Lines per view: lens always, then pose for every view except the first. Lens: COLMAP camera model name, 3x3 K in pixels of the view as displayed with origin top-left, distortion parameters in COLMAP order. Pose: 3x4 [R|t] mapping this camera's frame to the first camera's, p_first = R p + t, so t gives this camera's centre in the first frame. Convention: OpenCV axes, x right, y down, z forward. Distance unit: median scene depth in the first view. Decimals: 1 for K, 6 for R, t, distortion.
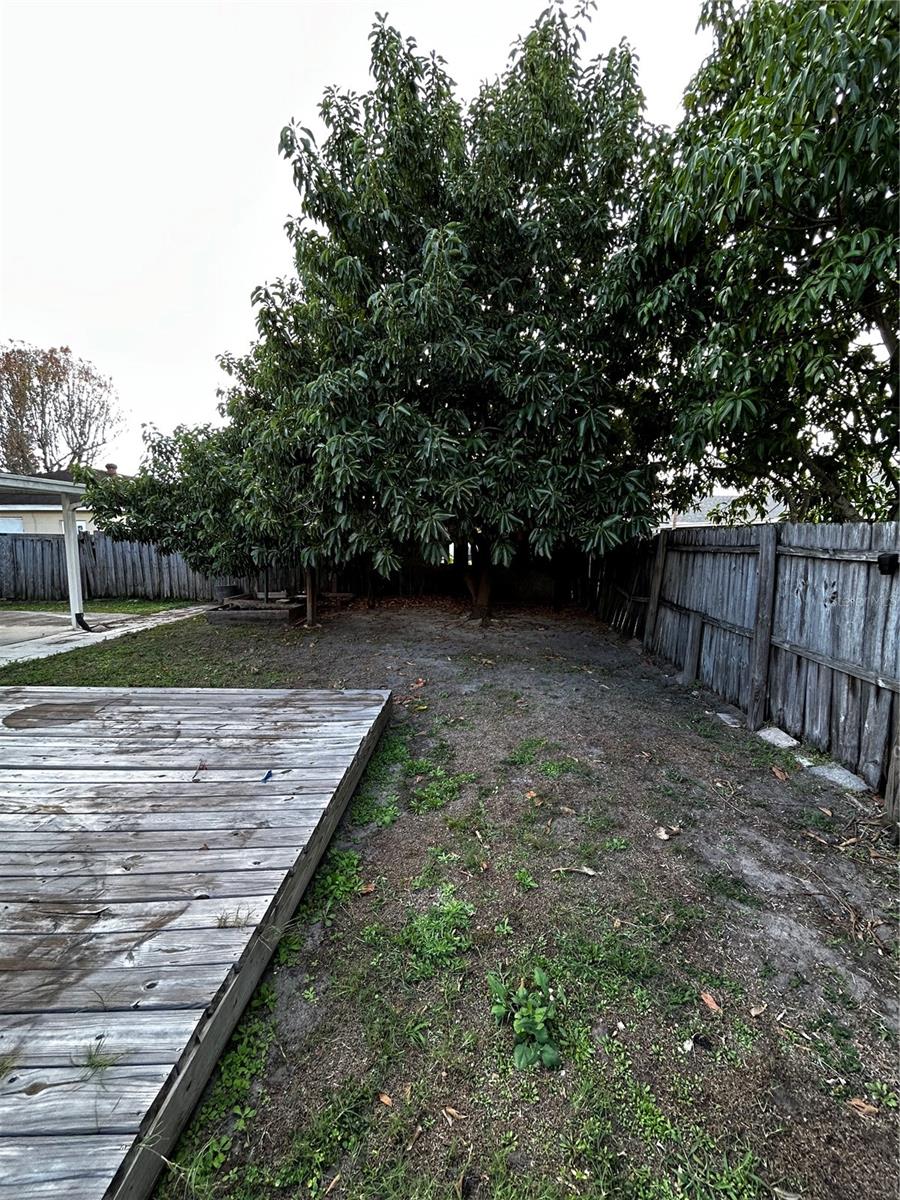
lens RADIAL K [[484.8, 0, 451.0], [0, 484.8, 601.2], [0, 0, 1]] dist [0.002144, 0.000770]
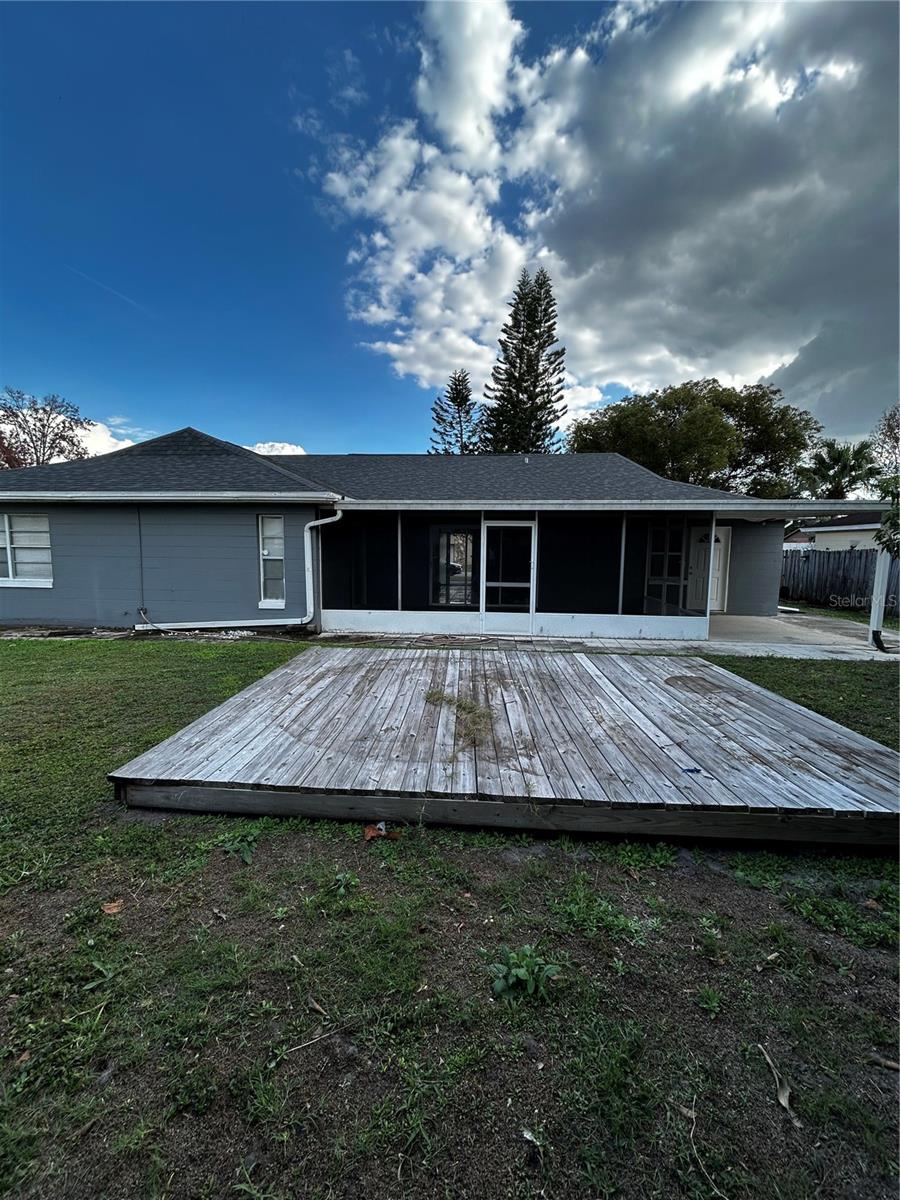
lens RADIAL K [[484.8, 0, 443.9], [0, 484.8, 592.3], [0, 0, 1]] dist [0.002144, 0.000770]
pose [[-0.022310, 0.089842, -0.995706, 0.530438], [-0.138066, 0.986134, 0.092072, -0.049387], [0.990172, 0.139527, -0.009596, 0.295934]]
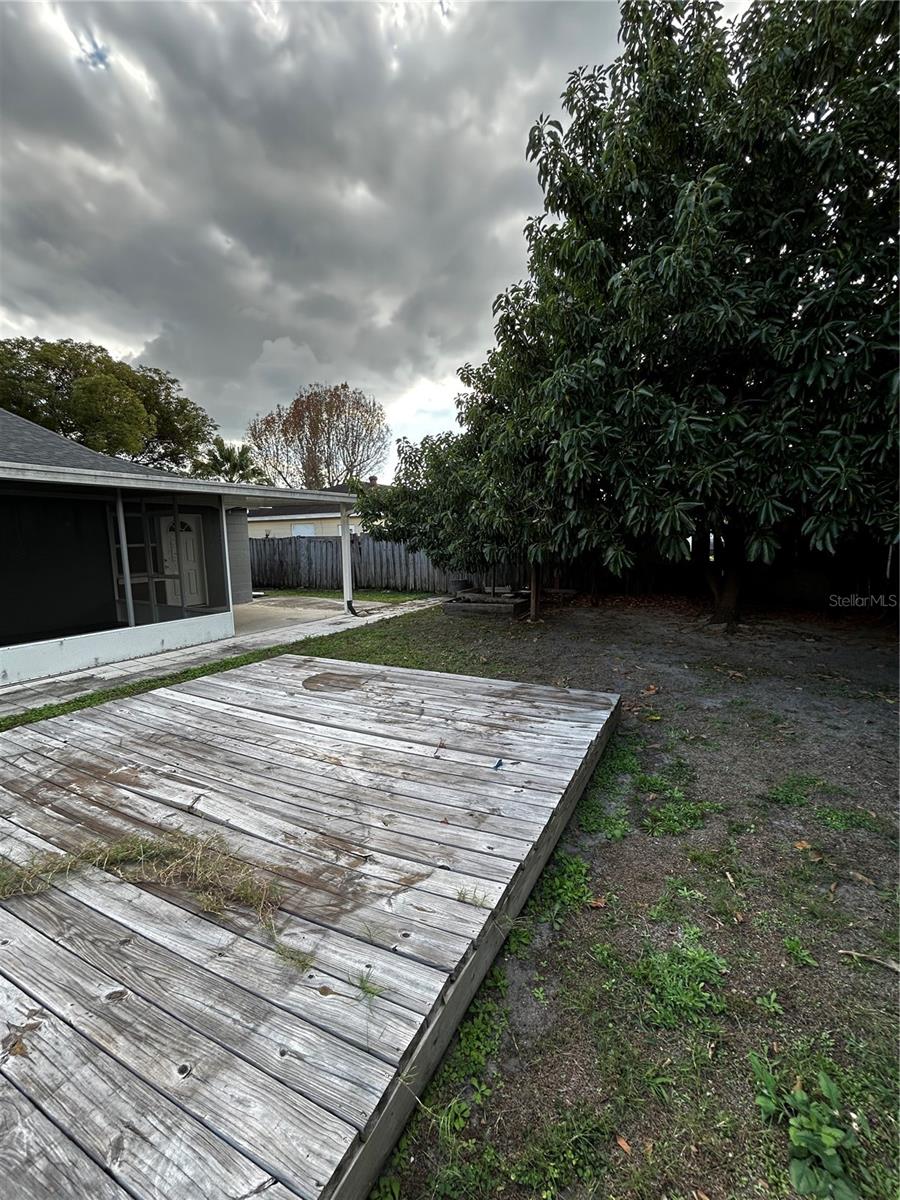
lens RADIAL K [[484.8, 0, 452.1], [0, 484.8, 602.2], [0, 0, 1]] dist [0.002144, 0.000770]
pose [[0.903923, 0.037105, -0.426083, -0.027342], [-0.032538, 0.999308, 0.017994, -0.002804], [0.426456, -0.002401, 0.904505, 0.011495]]
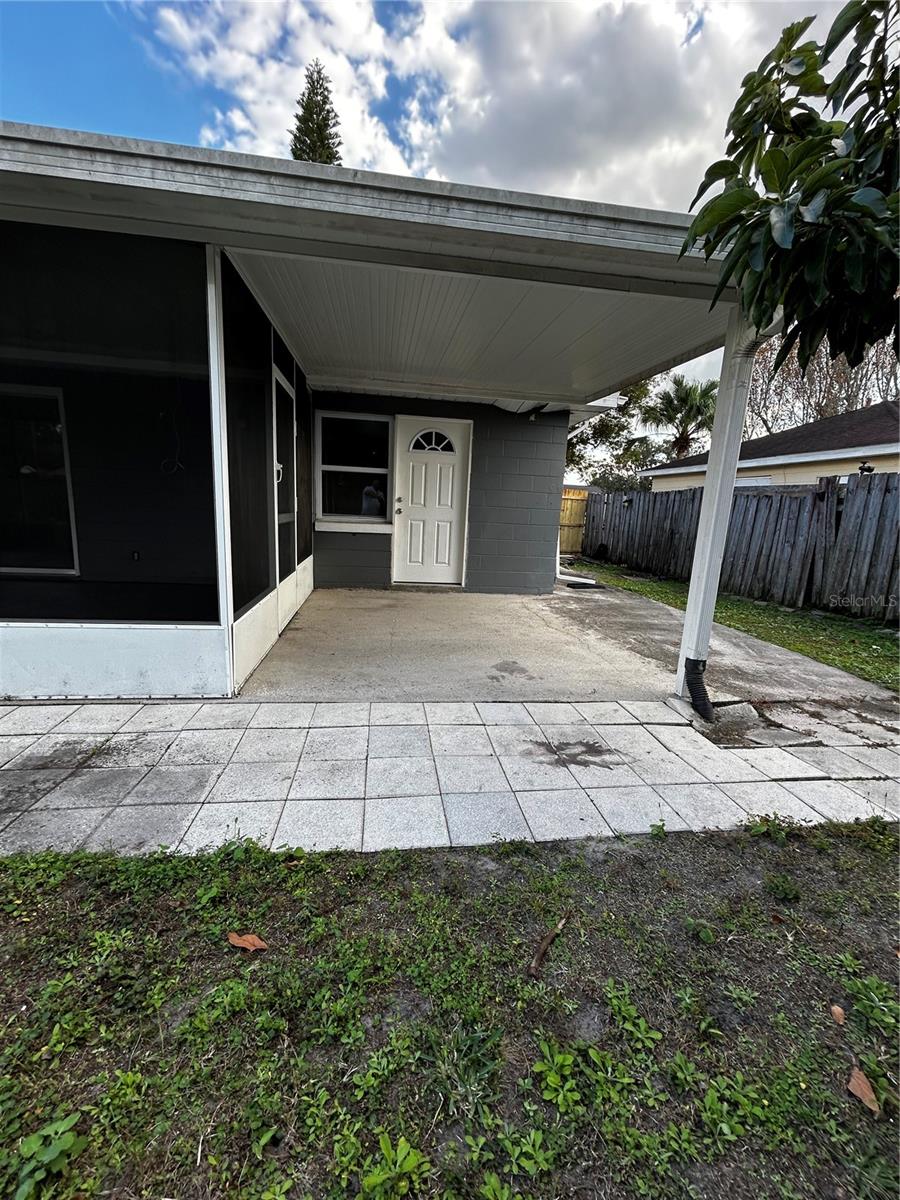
lens RADIAL K [[484.8, 0, 453.9], [0, 484.8, 595.2], [0, 0, 1]] dist [0.002144, 0.000770]
pose [[0.210410, 0.184937, -0.959961, -1.078432], [-0.171426, 0.973709, 0.150011, -0.104216], [0.962466, 0.132998, 0.236581, 1.700982]]
